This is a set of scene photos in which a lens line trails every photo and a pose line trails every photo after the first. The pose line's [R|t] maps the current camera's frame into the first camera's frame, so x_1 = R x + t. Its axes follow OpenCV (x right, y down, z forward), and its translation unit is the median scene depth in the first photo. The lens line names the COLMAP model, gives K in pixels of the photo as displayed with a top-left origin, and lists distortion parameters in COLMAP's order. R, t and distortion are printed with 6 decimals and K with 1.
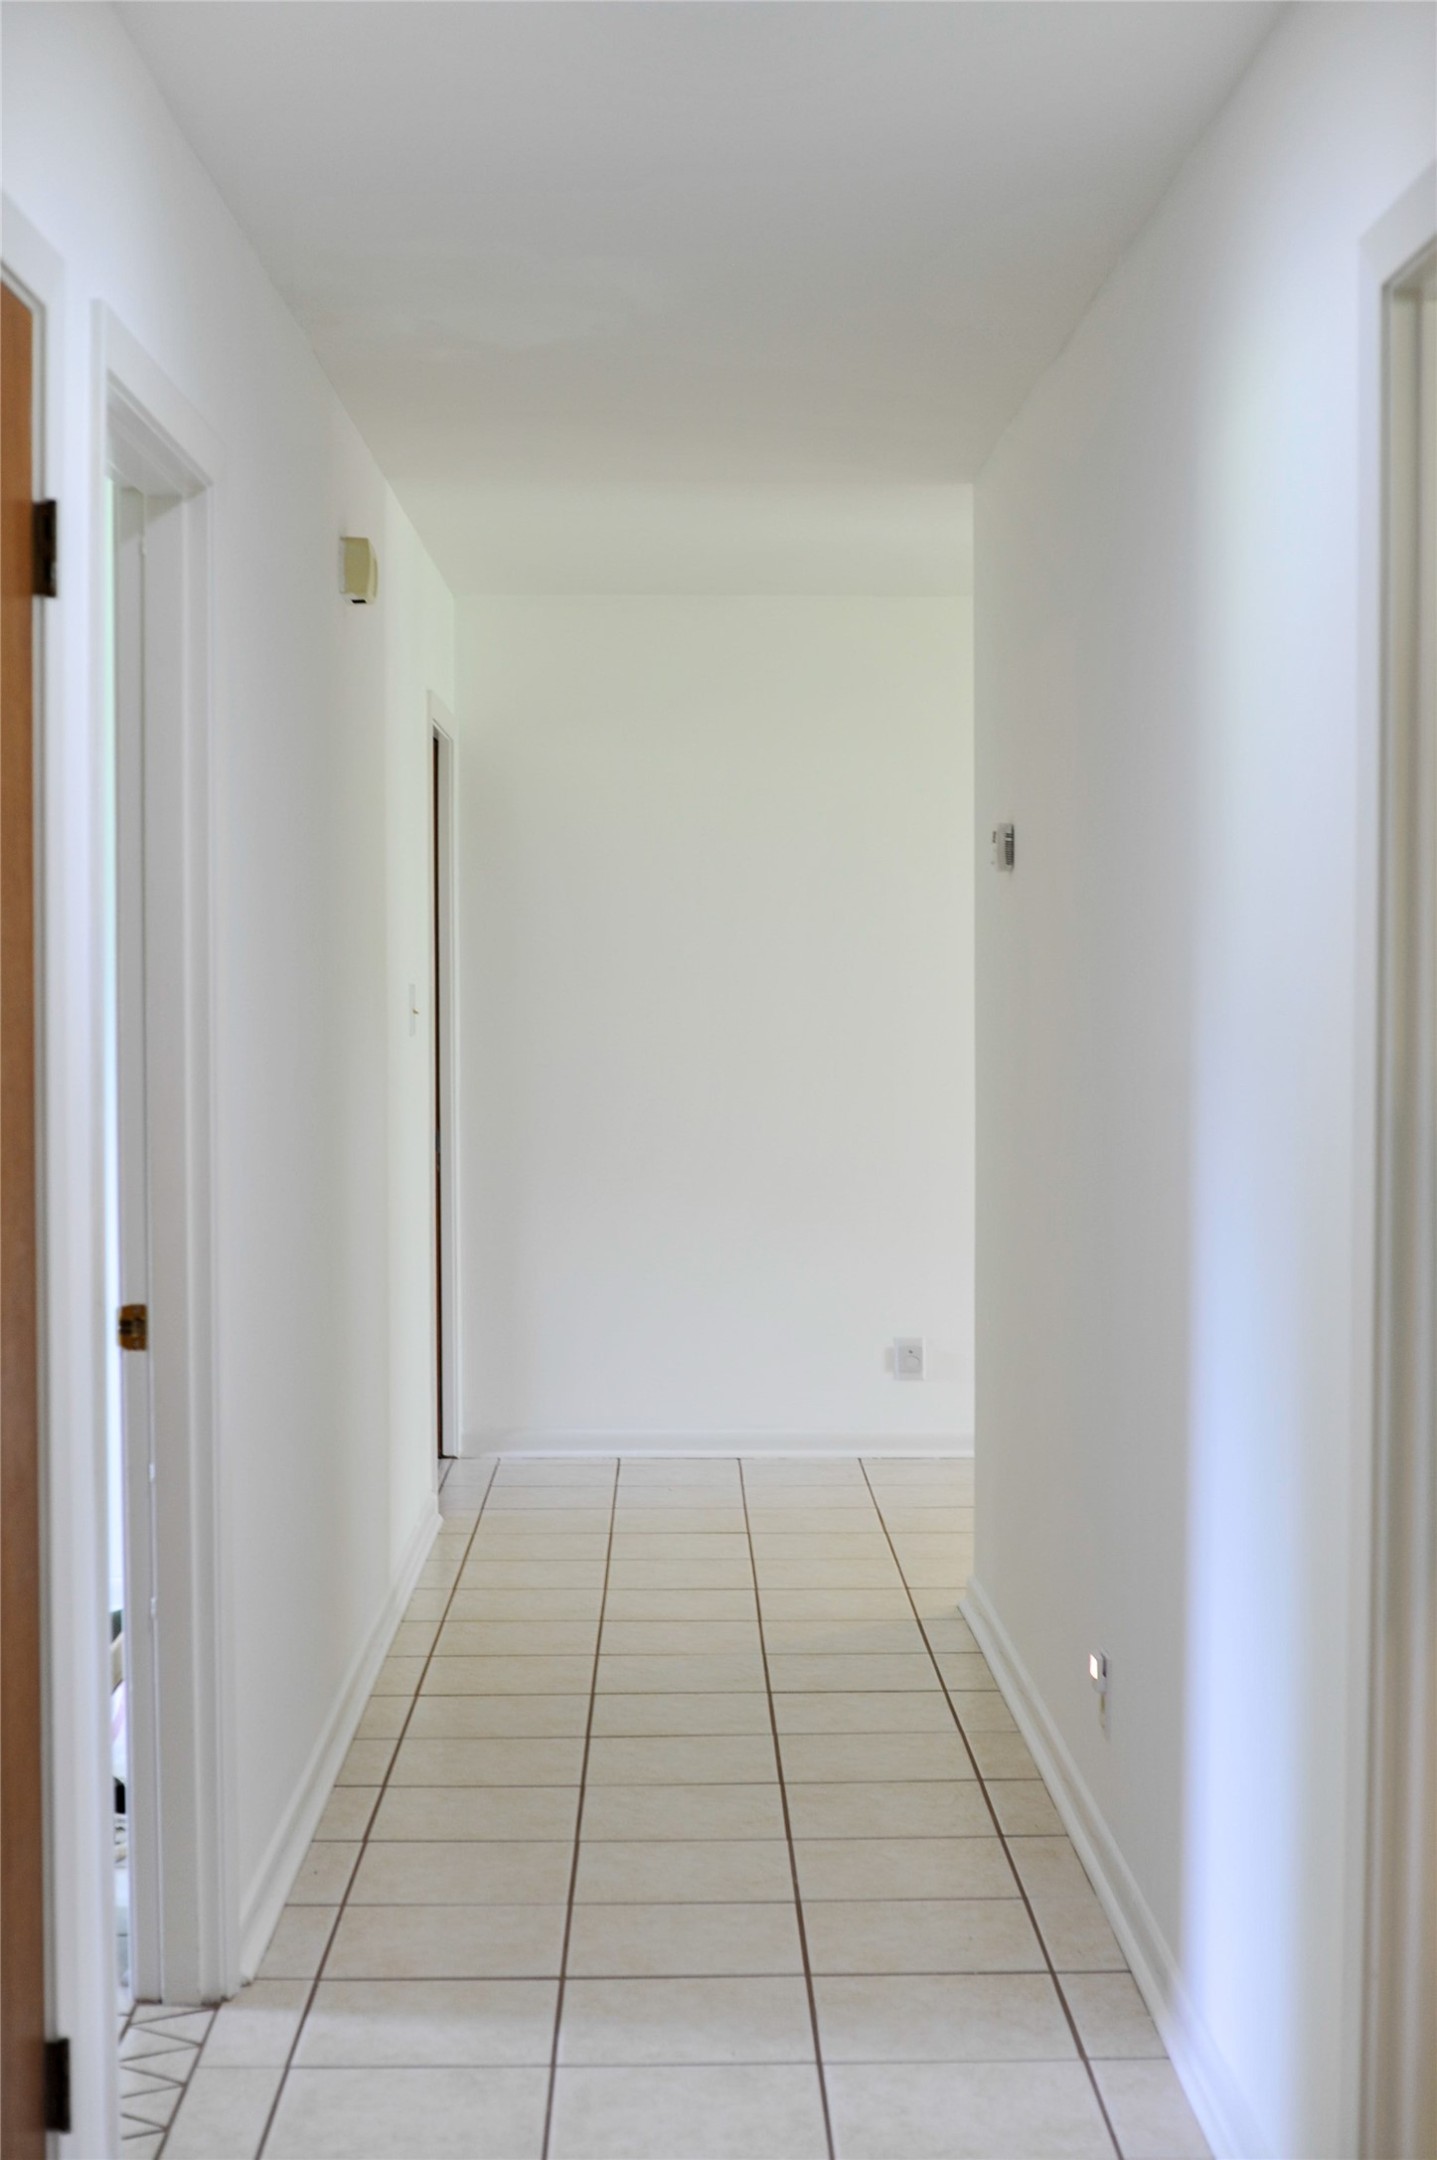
lens RADIAL K [[3140.4, 0, 718.5], [0, 3140.4, 1080.0], [0, 0, 1]] dist [-0.075272, -0.010503]
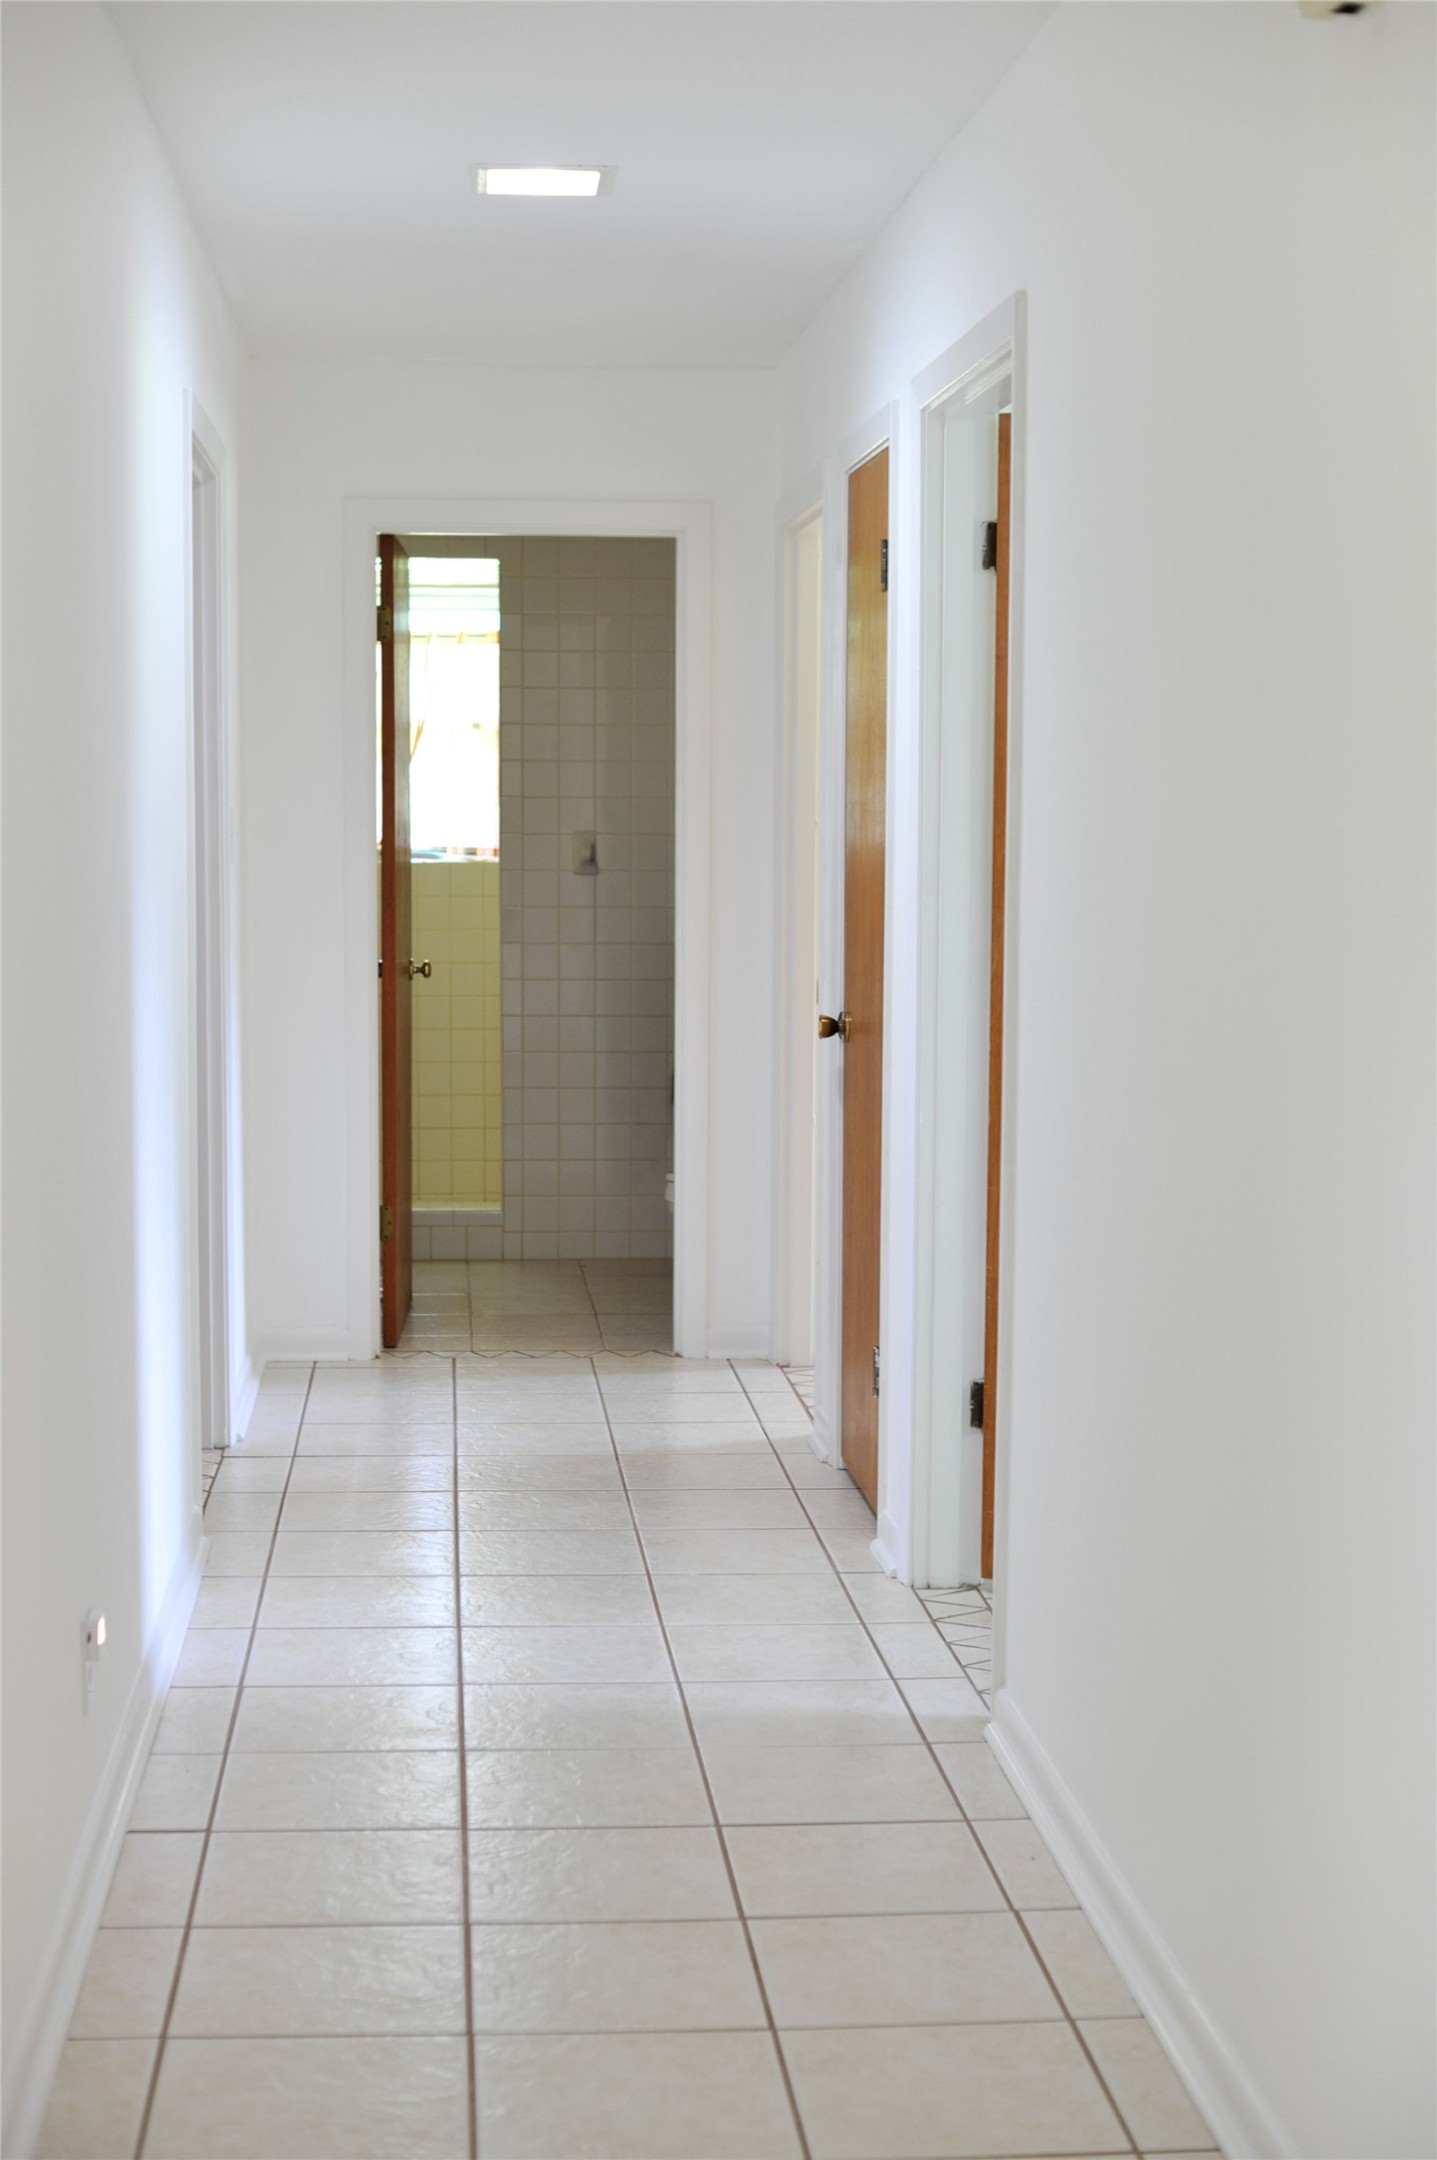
lens RADIAL K [[3140.4, 0, 718.5], [0, 3140.4, 1080.0], [0, 0, 1]] dist [-0.075272, -0.010503]
pose [[-0.997251, -0.000680, -0.074089, 0.020035], [-0.009951, 0.992127, 0.124838, -0.064025], [0.073421, 0.125232, -0.989407, 1.916299]]
